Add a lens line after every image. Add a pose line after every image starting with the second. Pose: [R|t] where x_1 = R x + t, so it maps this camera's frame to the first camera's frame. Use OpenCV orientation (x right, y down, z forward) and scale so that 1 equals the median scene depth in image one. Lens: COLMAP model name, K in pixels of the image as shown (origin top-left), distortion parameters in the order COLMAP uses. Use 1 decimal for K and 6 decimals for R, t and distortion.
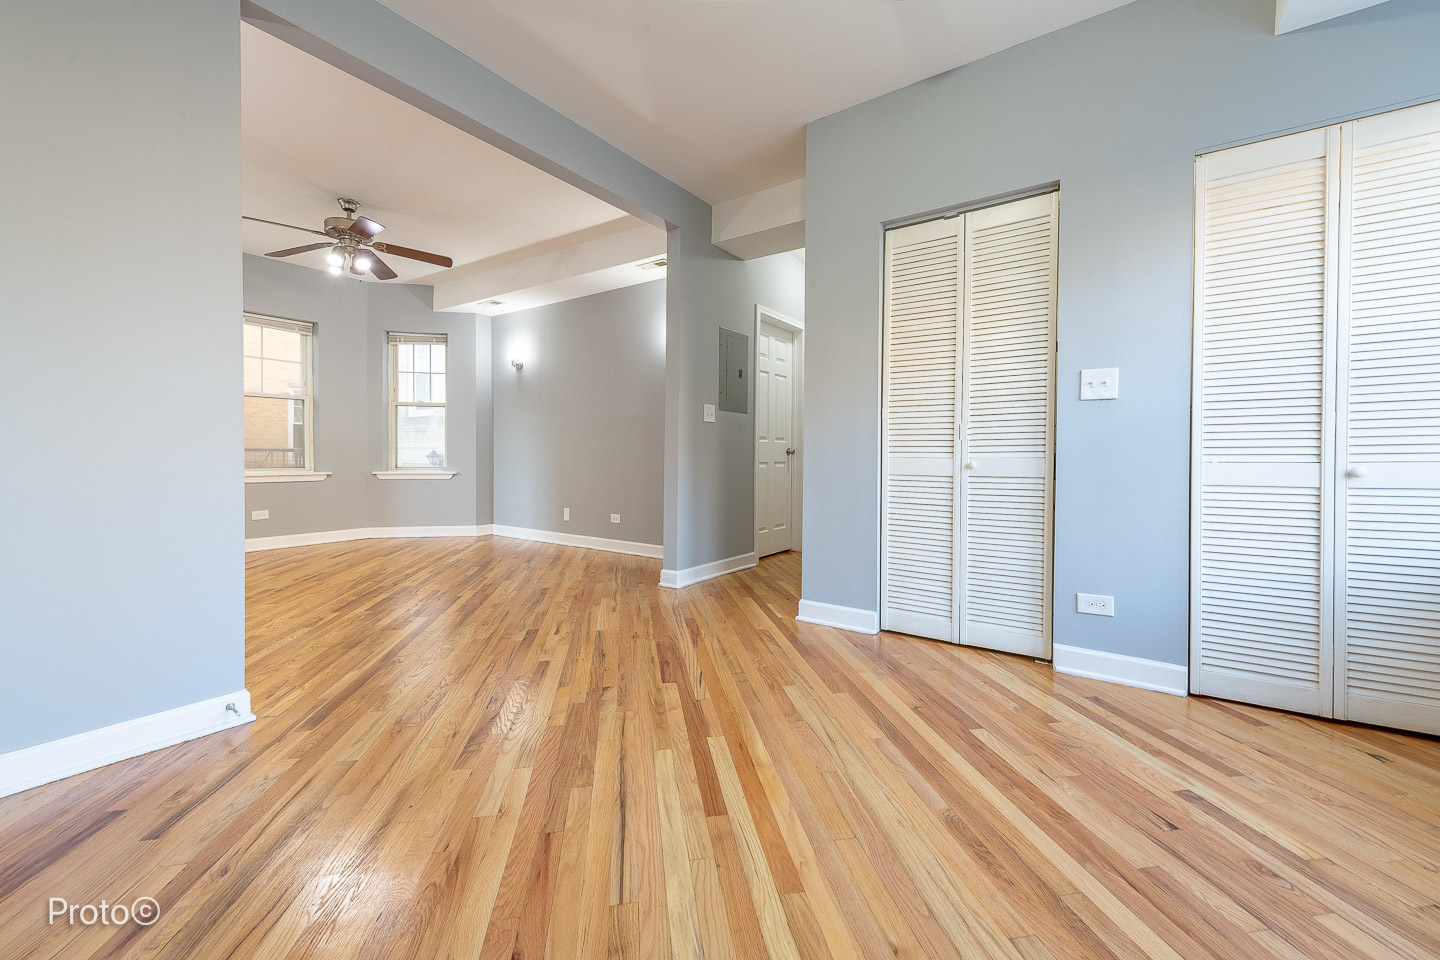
lens RADIAL K [[562.6, 0, 722.3], [0, 562.6, 468.1], [0, 0, 1]] dist [0.009788, -0.002866]
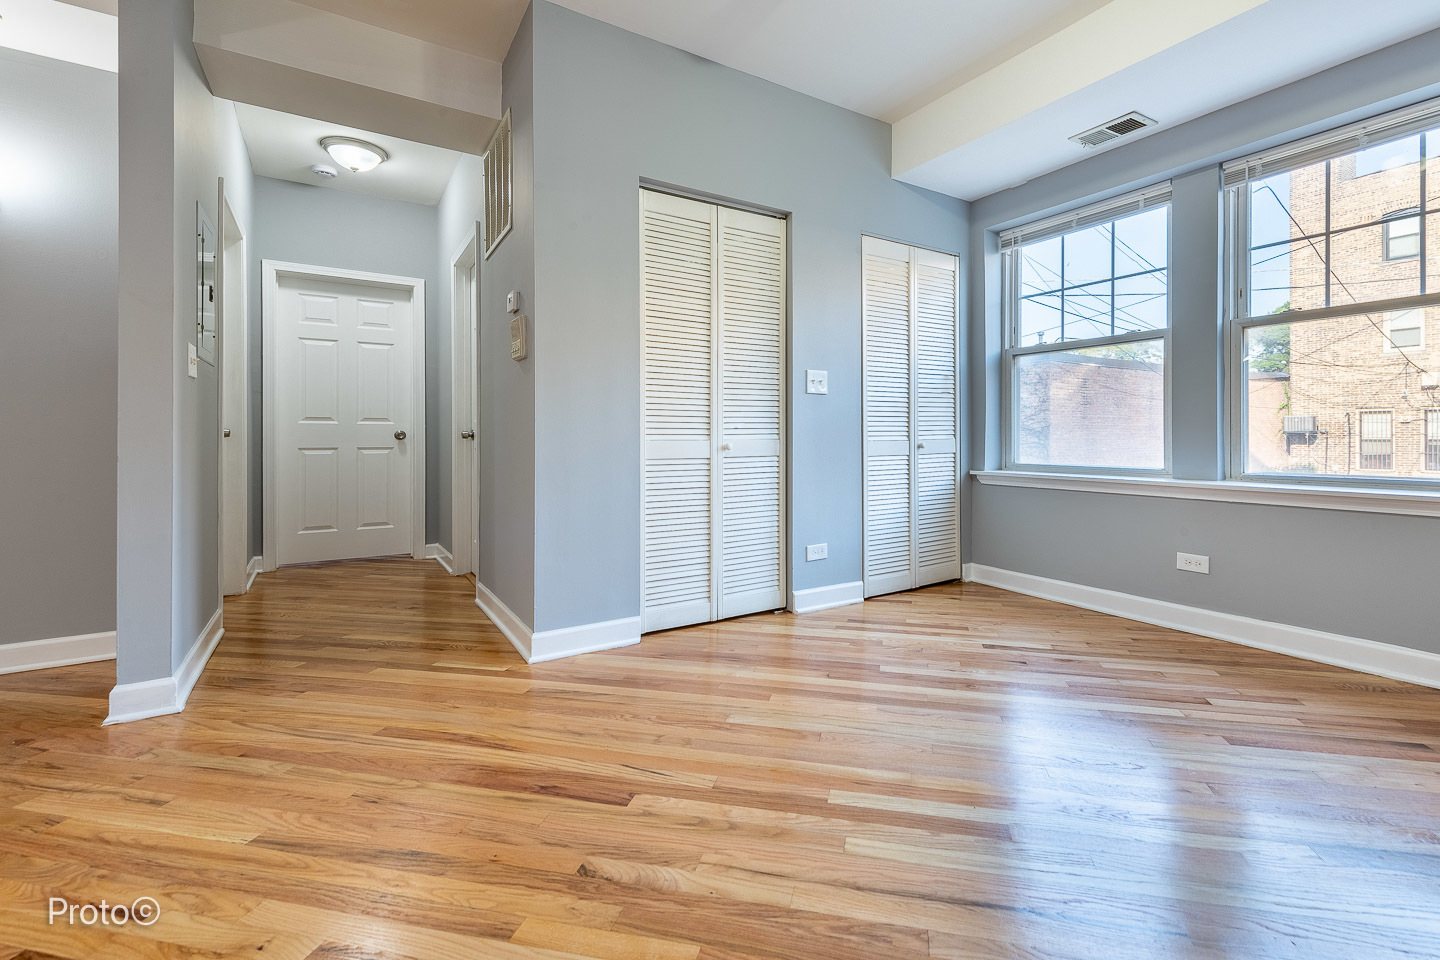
lens RADIAL K [[562.6, 0, 808.2], [0, 562.6, 442.9], [0, 0, 1]] dist [0.009788, -0.002866]
pose [[0.410657, -0.016078, 0.911648, -0.477214], [0.027339, 0.999612, 0.005314, -0.014301], [-0.911380, 0.022741, 0.410938, 0.447480]]
